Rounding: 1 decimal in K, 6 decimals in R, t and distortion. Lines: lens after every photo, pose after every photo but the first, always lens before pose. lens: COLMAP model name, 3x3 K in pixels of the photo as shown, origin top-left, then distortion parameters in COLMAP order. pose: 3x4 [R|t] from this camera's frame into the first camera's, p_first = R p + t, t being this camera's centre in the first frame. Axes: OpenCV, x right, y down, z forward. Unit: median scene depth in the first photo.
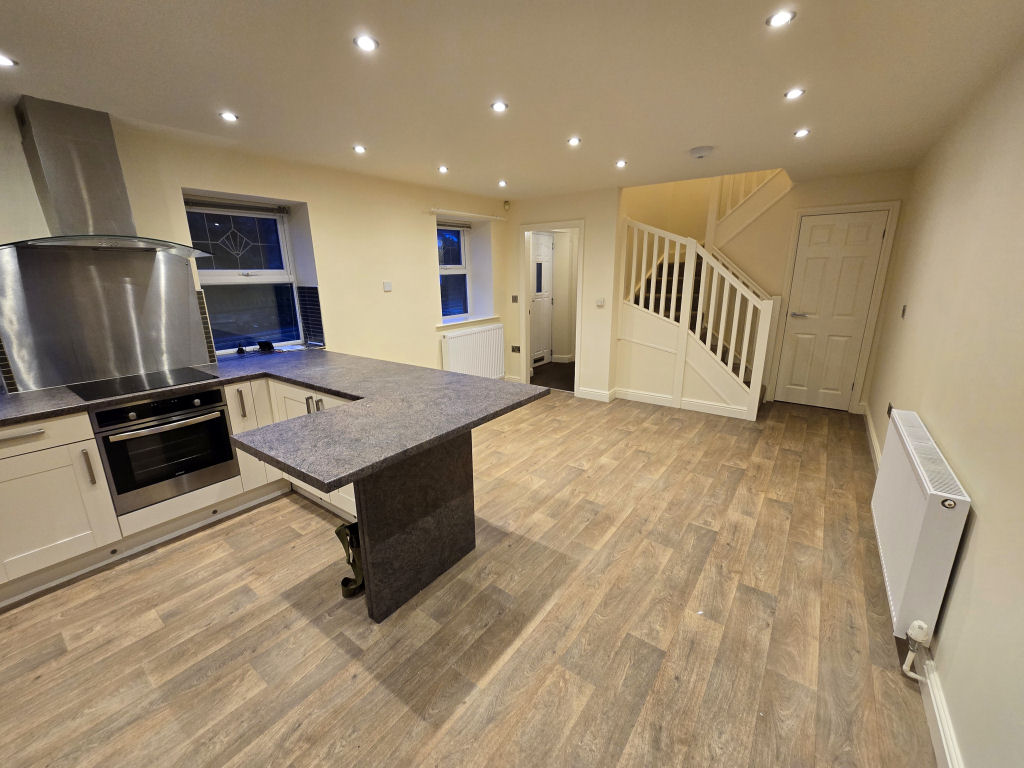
lens RADIAL K [[423.5, 0, 512.0], [0, 423.5, 384.0], [0, 0, 1]] dist [-0.000808, 0.000292]
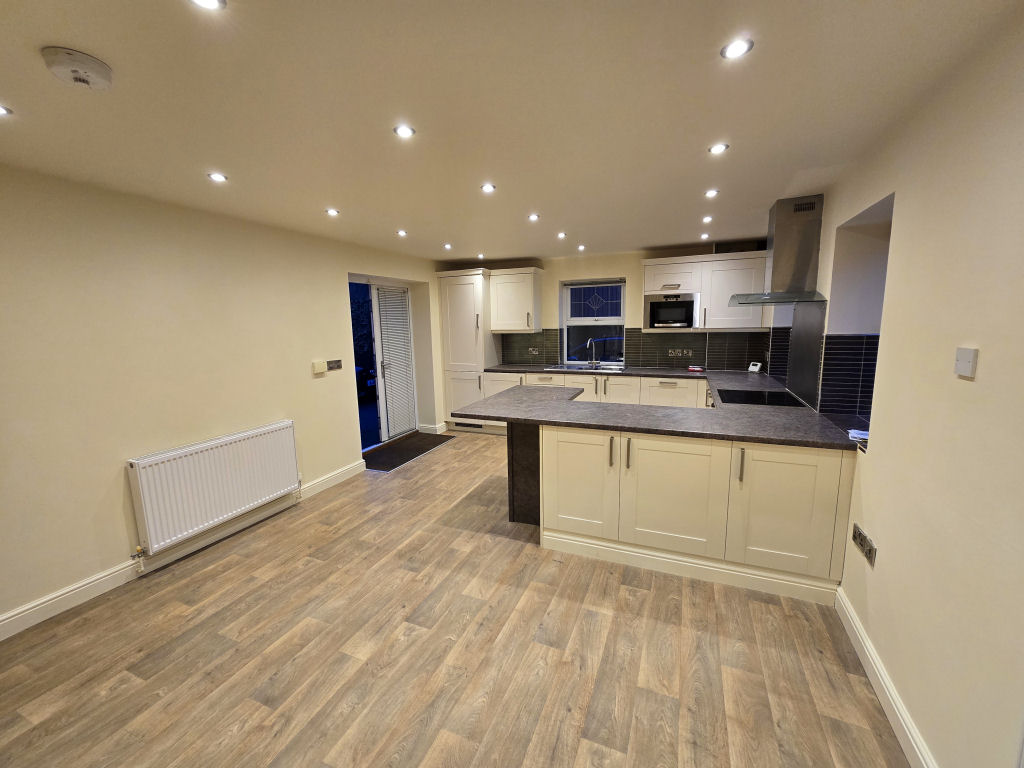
lens RADIAL K [[423.5, 0, 512.0], [0, 423.5, 384.0], [0, 0, 1]] dist [-0.000808, 0.000292]
pose [[-0.971753, 0.065637, -0.226688, 0.172259], [-0.029614, 0.919038, 0.393054, -0.520500], [0.234133, 0.388665, -0.891135, 1.895998]]
